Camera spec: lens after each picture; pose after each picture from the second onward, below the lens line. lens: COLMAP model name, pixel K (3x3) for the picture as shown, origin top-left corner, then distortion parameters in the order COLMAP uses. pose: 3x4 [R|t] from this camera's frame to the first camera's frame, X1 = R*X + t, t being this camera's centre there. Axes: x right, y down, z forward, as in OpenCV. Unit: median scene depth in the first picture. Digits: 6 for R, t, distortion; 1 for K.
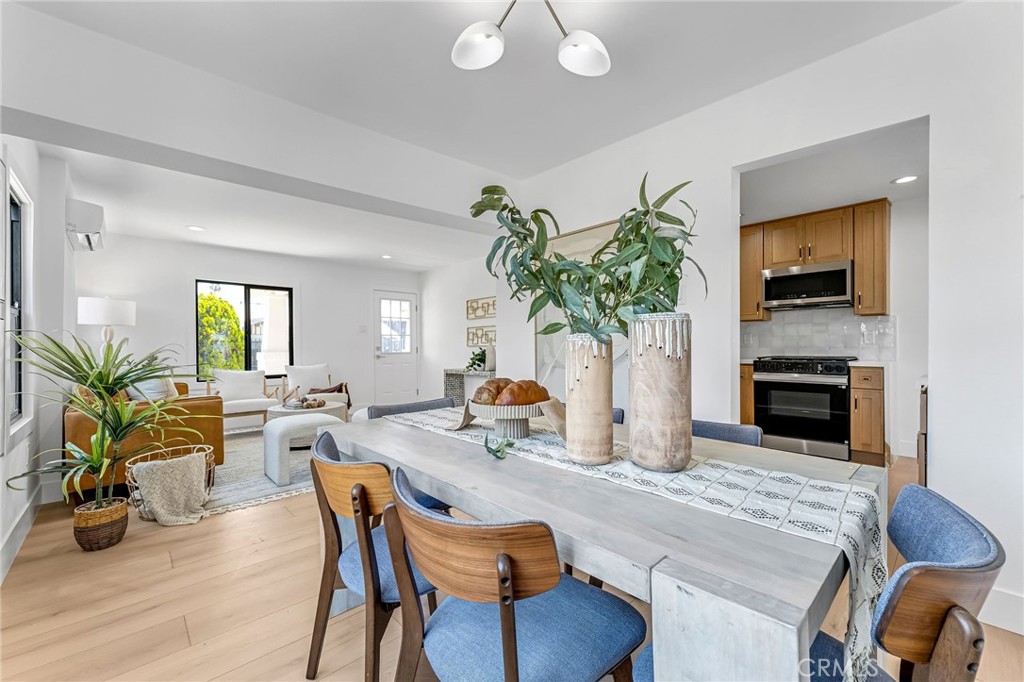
lens RADIAL K [[417.4, 0, 504.7], [0, 417.4, 343.2], [0, 0, 1]] dist [-0.003077, 0.002004]
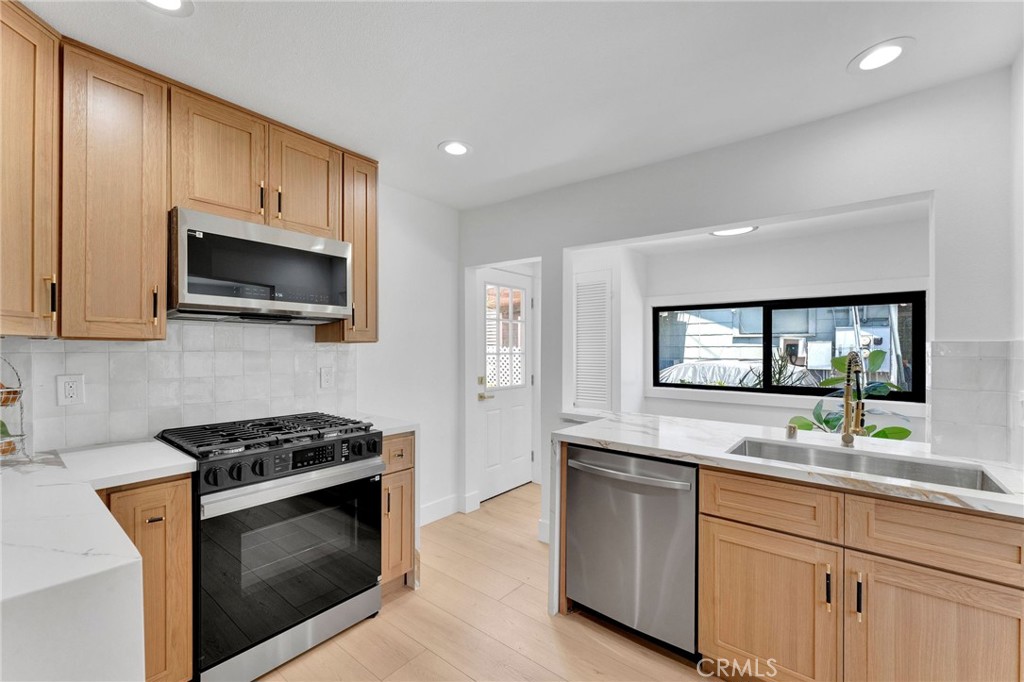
lens RADIAL K [[417.4, 0, 507.3], [0, 417.4, 348.2], [0, 0, 1]] dist [-0.003077, 0.002004]
pose [[-0.149037, 0.002472, 0.988828, 0.240409], [-0.011073, 0.999930, -0.004169, -0.058776], [-0.988770, -0.011570, -0.149000, 0.861091]]
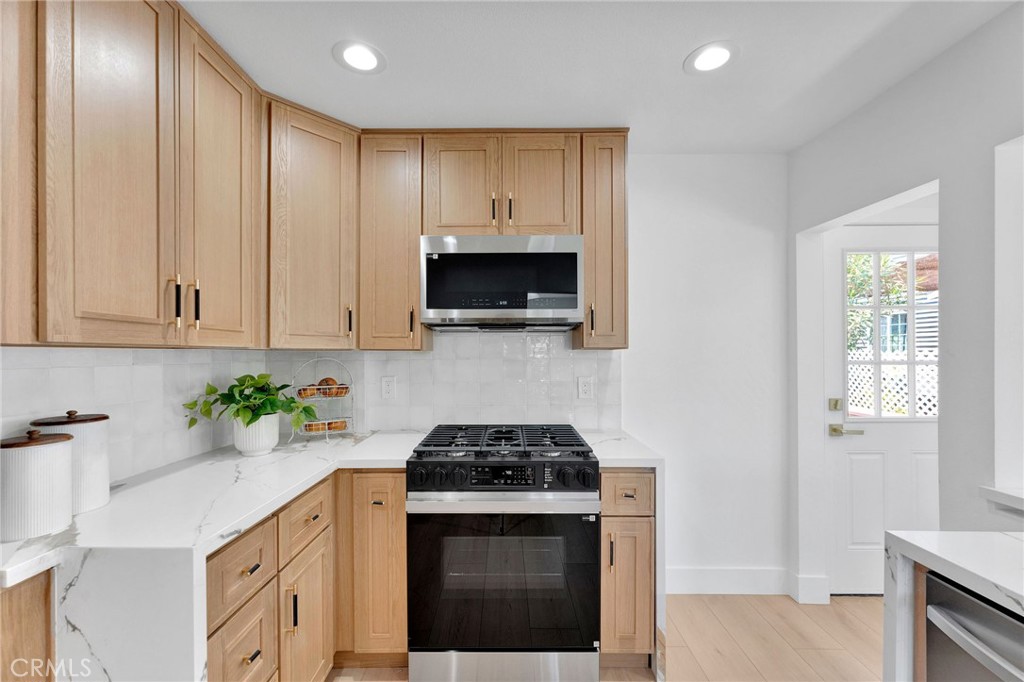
lens RADIAL K [[417.4, 0, 507.2], [0, 417.4, 351.7], [0, 0, 1]] dist [-0.003077, 0.002004]
pose [[0.675696, 0.001522, 0.737179, 0.407997], [-0.004124, 0.999990, 0.001716, -0.064507], [-0.737169, -0.004199, 0.675696, 0.726718]]
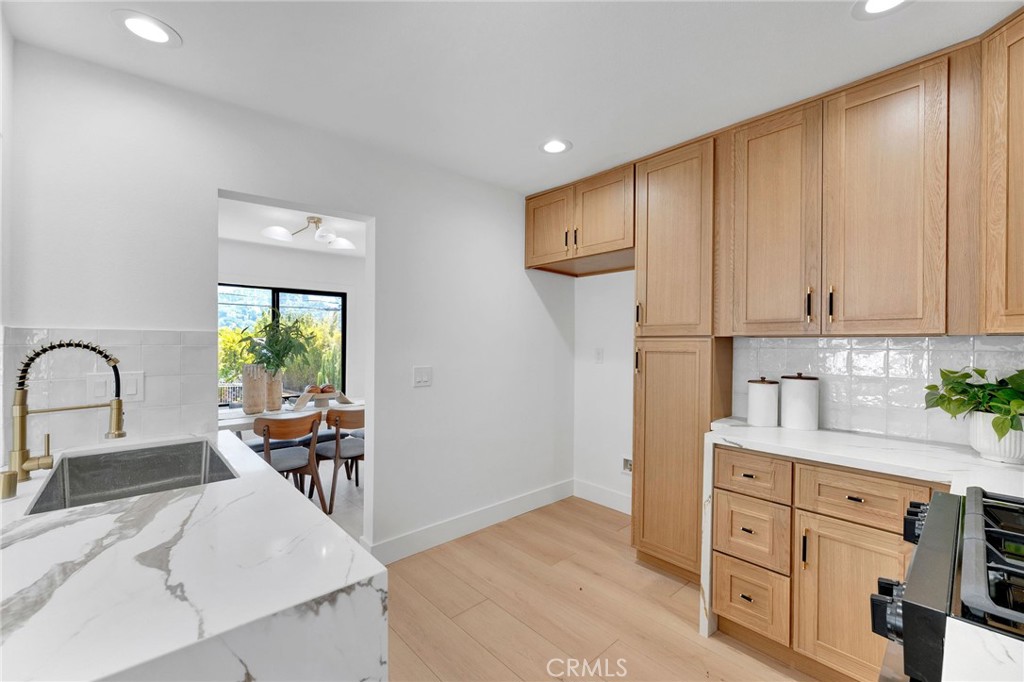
lens RADIAL K [[417.4, 0, 494.0], [0, 417.4, 346.8], [0, 0, 1]] dist [-0.003077, 0.002004]
pose [[-0.017580, 0.002897, -0.999841, 0.927671], [-0.001291, 0.999995, 0.002920, -0.055238], [0.999845, 0.001343, -0.017577, 0.776392]]
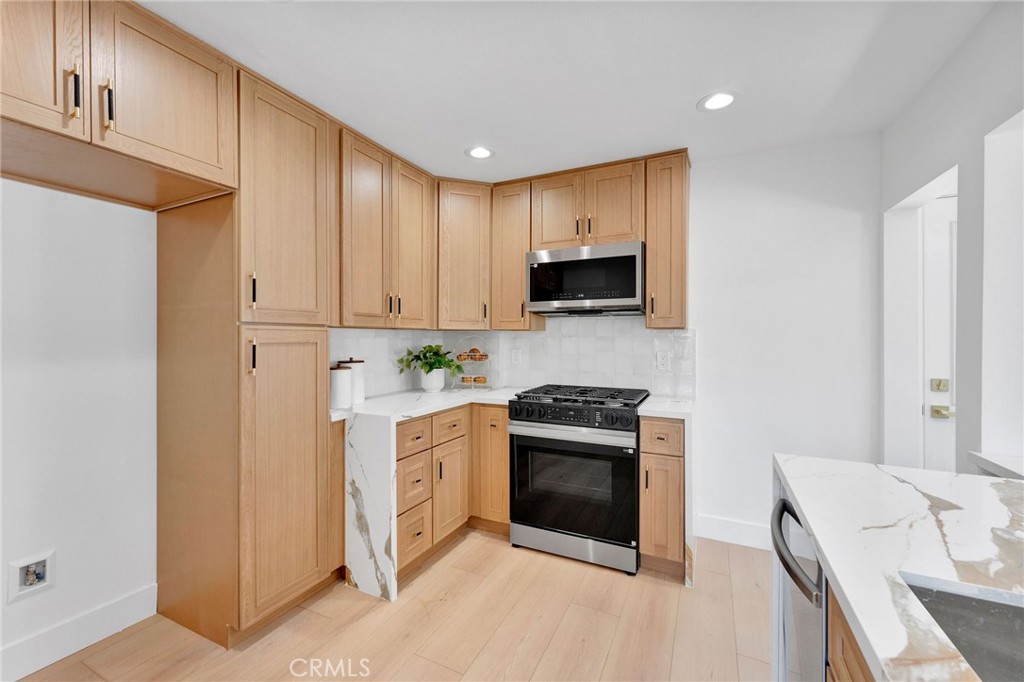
lens RADIAL K [[417.4, 0, 509.0], [0, 417.4, 336.2], [0, 0, 1]] dist [-0.003077, 0.002004]
pose [[0.928988, 0.001628, 0.370106, 0.405534], [-0.003799, 0.999980, 0.005138, -0.058012], [-0.370090, -0.006179, 0.928975, 0.481467]]
